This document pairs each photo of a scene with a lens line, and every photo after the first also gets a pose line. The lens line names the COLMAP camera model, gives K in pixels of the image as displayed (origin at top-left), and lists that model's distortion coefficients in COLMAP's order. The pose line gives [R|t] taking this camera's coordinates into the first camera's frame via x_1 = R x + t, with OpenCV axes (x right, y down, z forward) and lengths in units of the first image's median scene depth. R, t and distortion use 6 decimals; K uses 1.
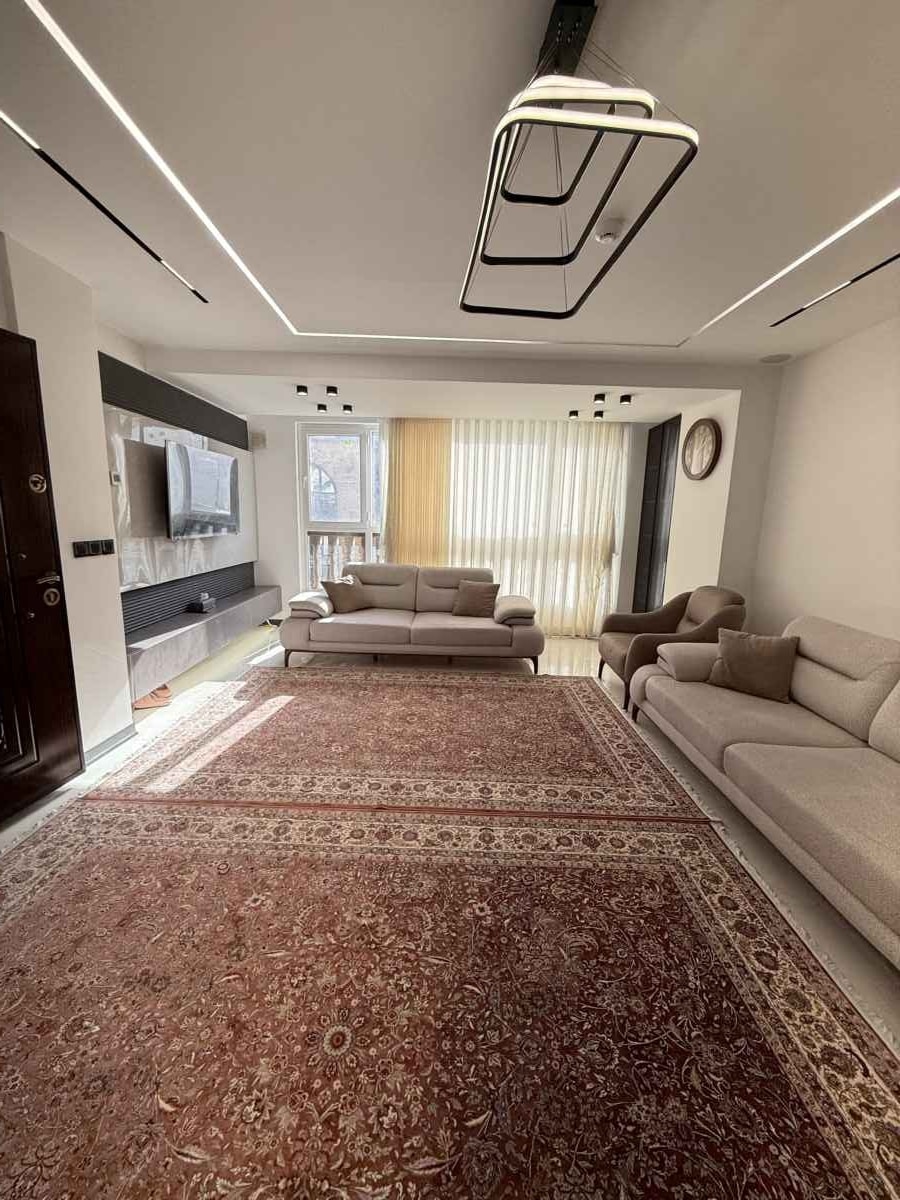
lens RADIAL K [[476.4, 0, 451.5], [0, 476.4, 596.3], [0, 0, 1]] dist [0.003551, 0.000149]
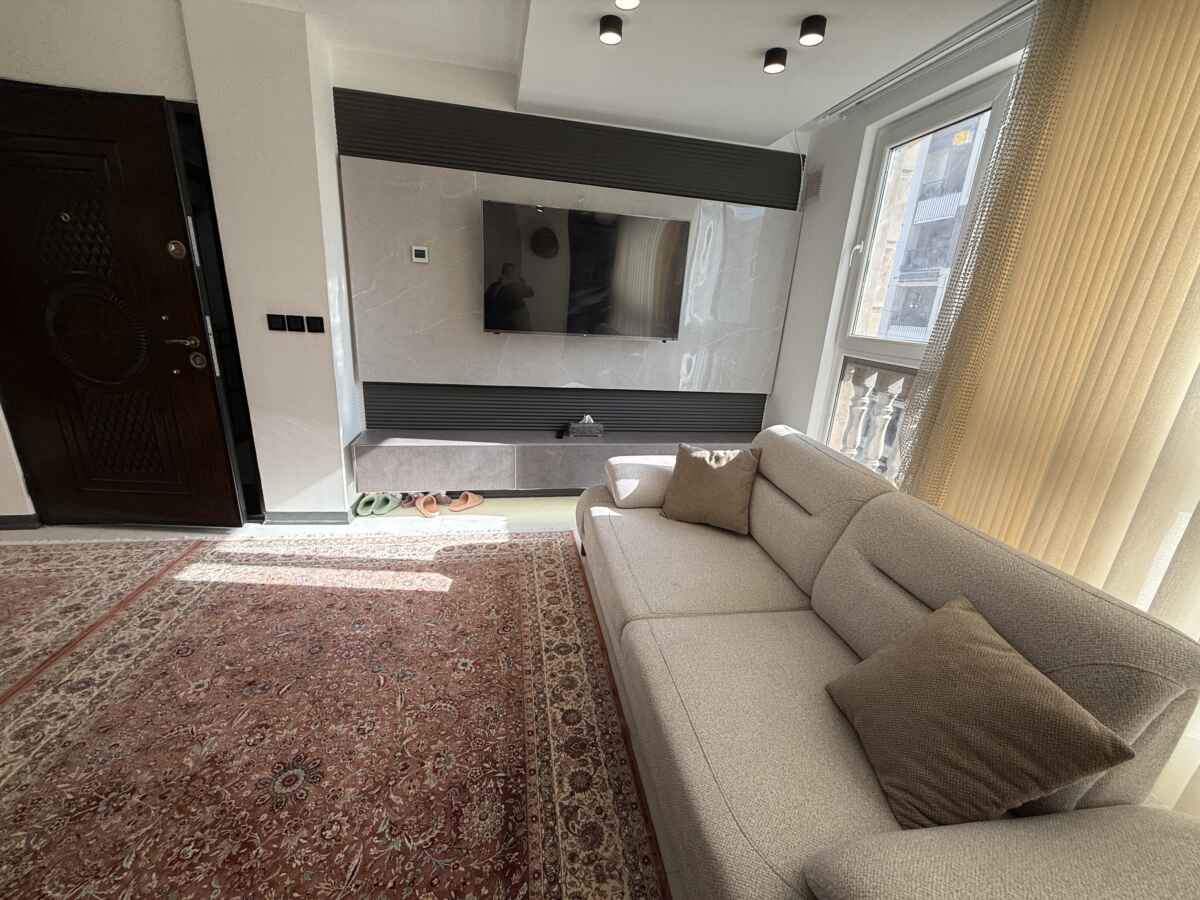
lens RADIAL K [[476.4, 0, 602.8], [0, 476.4, 456.5], [0, 0, 1]] dist [0.003551, 0.000149]
pose [[0.186973, 0.288889, -0.938927, 0.326034], [-0.227228, 0.942581, 0.244764, -0.206670], [0.955724, 0.167587, 0.241881, 1.291113]]
